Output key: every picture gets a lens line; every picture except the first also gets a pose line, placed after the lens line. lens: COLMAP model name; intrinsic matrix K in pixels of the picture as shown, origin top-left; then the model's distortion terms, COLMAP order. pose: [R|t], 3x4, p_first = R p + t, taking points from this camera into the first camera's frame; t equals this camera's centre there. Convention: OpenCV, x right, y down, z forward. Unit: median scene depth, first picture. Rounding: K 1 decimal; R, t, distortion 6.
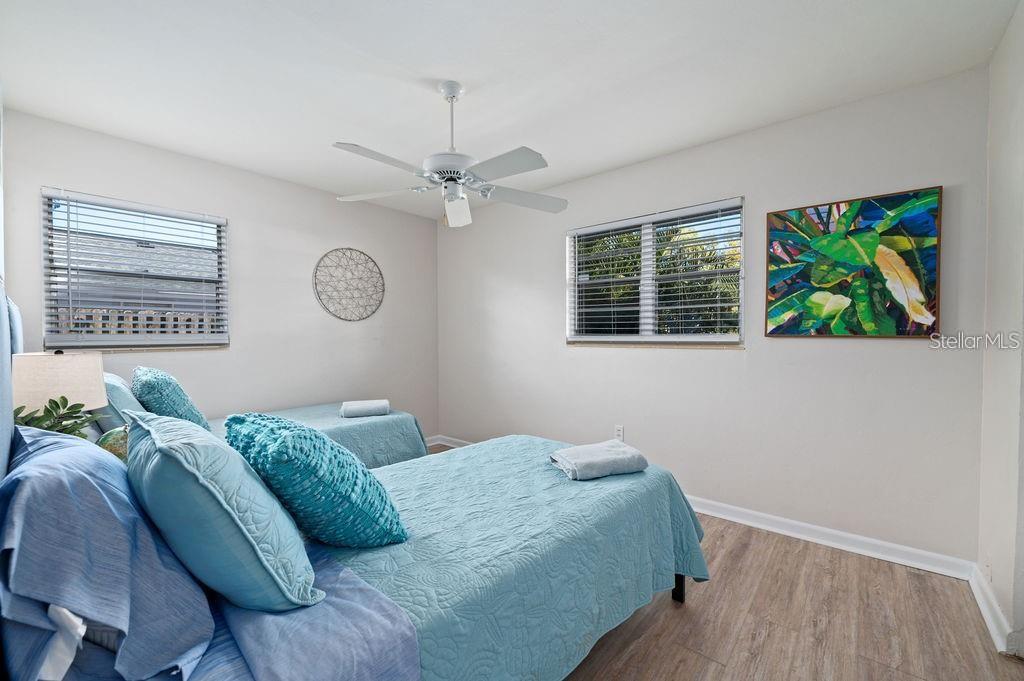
lens RADIAL K [[408.7, 0, 513.3], [0, 408.7, 337.4], [0, 0, 1]] dist [-0.006805, -0.000071]
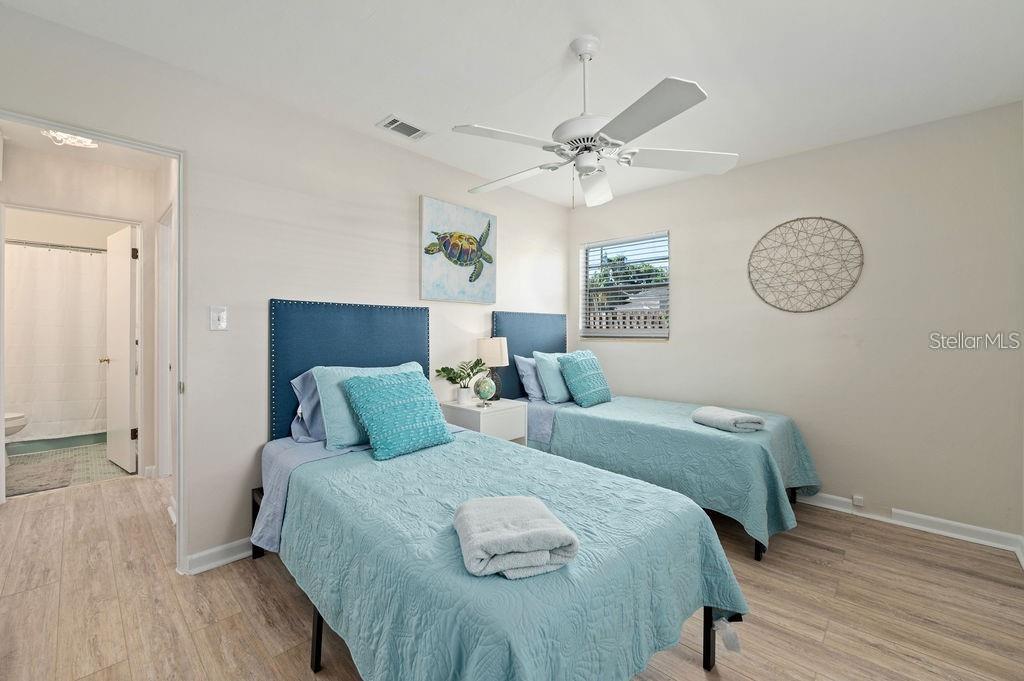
lens RADIAL K [[423.4, 0, 510.9], [0, 423.4, 325.2], [0, 0, 1]] dist [-0.001093, 0.000034]
pose [[-0.052693, -0.004500, -0.998601, 0.526788], [-0.007099, 0.999966, -0.004131, -0.011224], [0.998586, 0.006871, -0.052724, 0.616790]]
